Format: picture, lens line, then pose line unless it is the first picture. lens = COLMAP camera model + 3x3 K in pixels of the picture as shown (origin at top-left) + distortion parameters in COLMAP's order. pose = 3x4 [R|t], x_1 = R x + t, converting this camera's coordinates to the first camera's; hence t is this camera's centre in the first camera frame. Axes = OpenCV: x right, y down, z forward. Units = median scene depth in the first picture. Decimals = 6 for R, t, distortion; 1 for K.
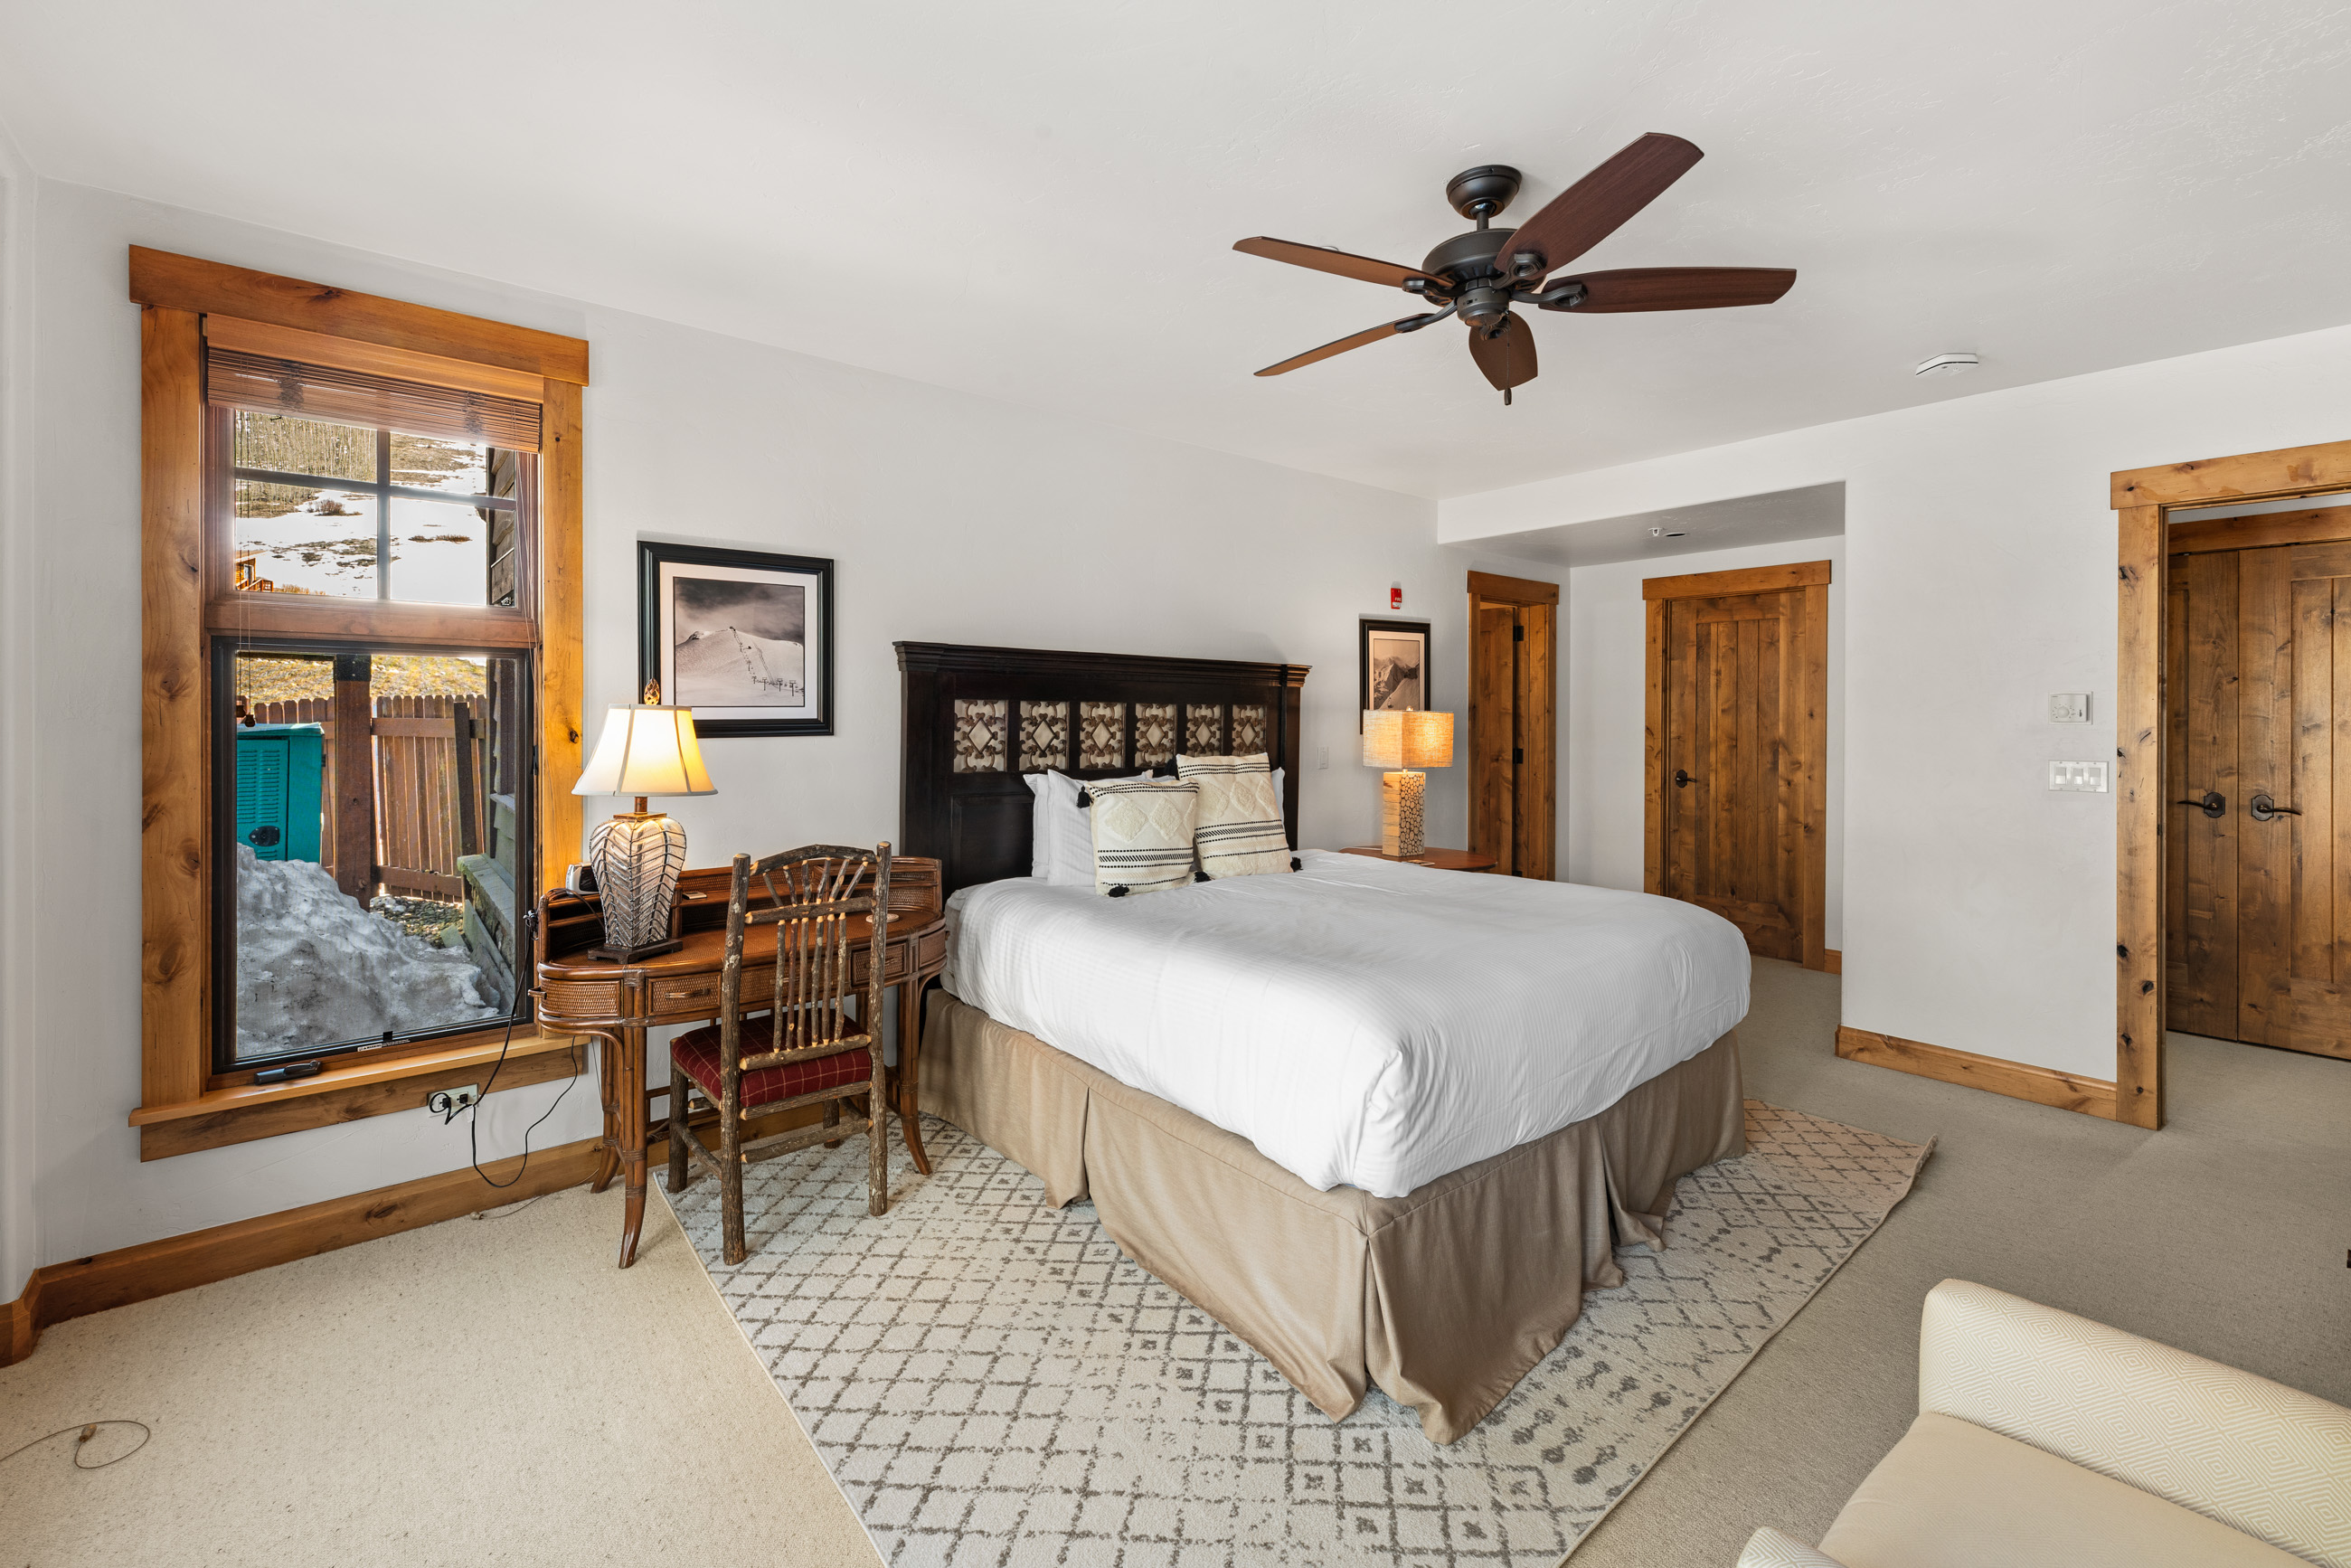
lens RADIAL K [[986.8, 0, 1118.6], [0, 986.8, 742.3], [0, 0, 1]] dist [-0.000025, 0.000225]
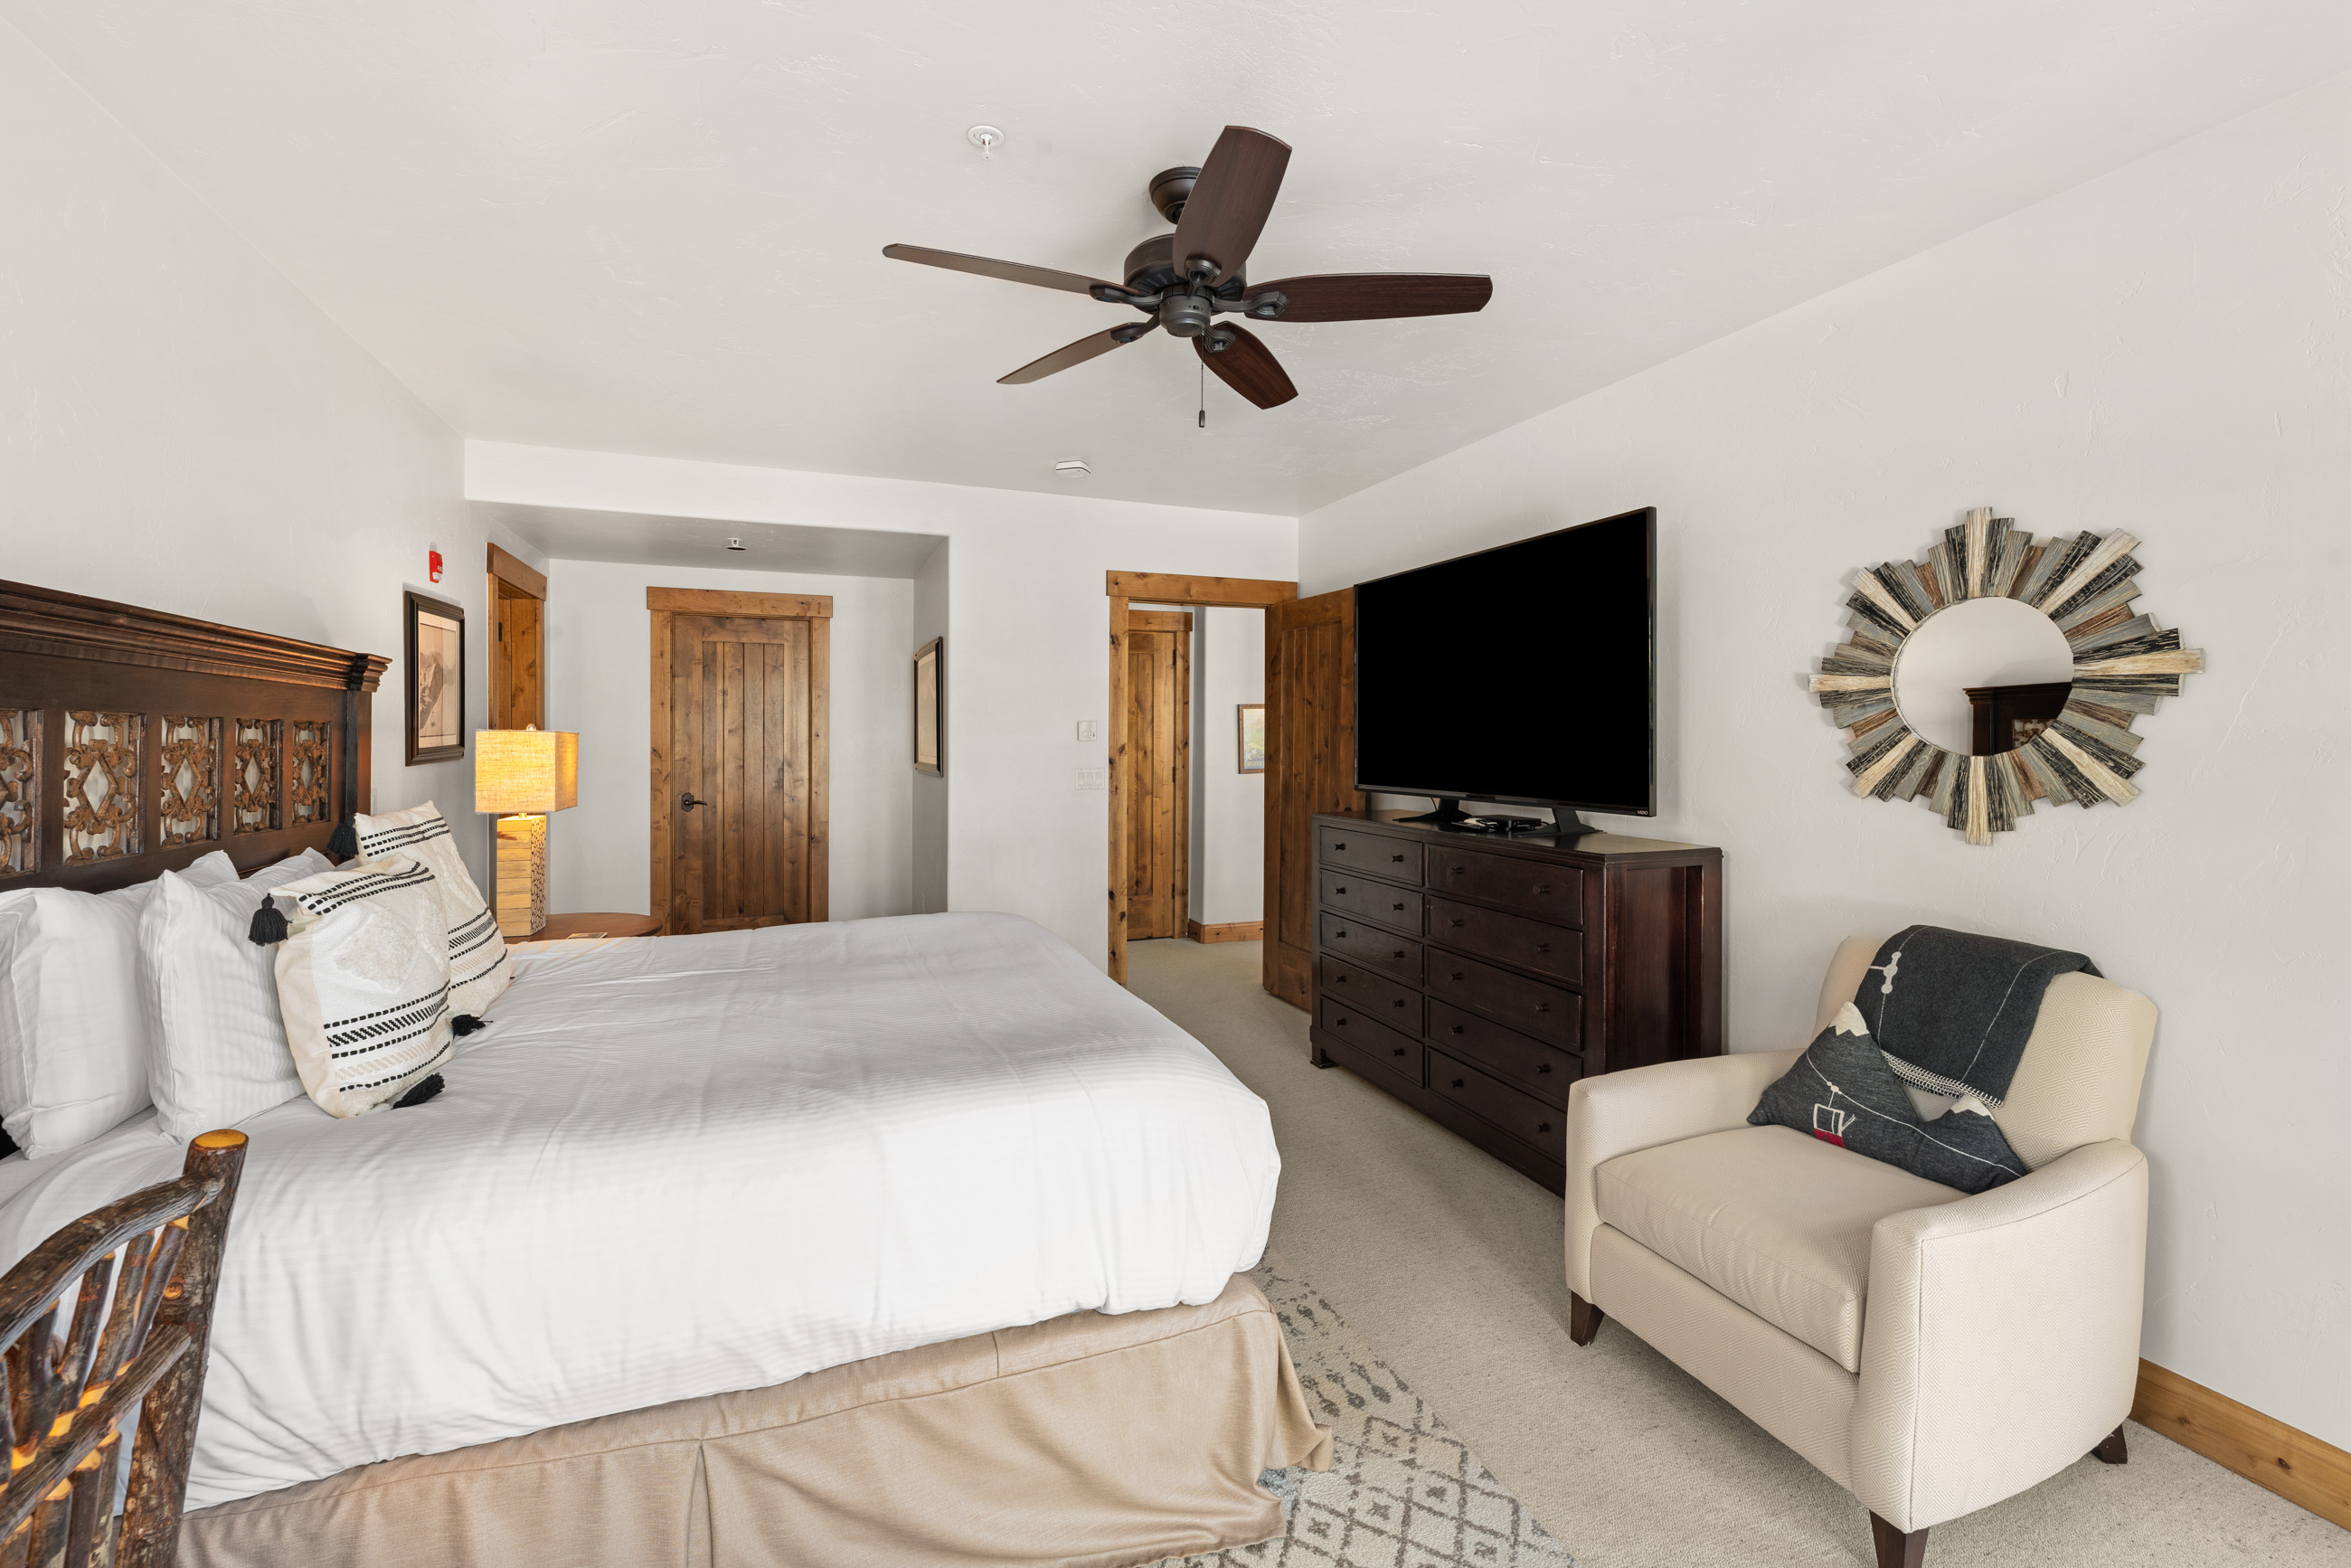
lens RADIAL K [[986.8, 0, 1175.3], [0, 986.8, 767.9], [0, 0, 1]] dist [0.001463, 0.000016]
pose [[0.278580, -0.034027, 0.959810, -0.235088], [0.027167, 0.999251, 0.027540, -0.010920], [-0.960029, 0.018403, 0.279296, 0.306827]]
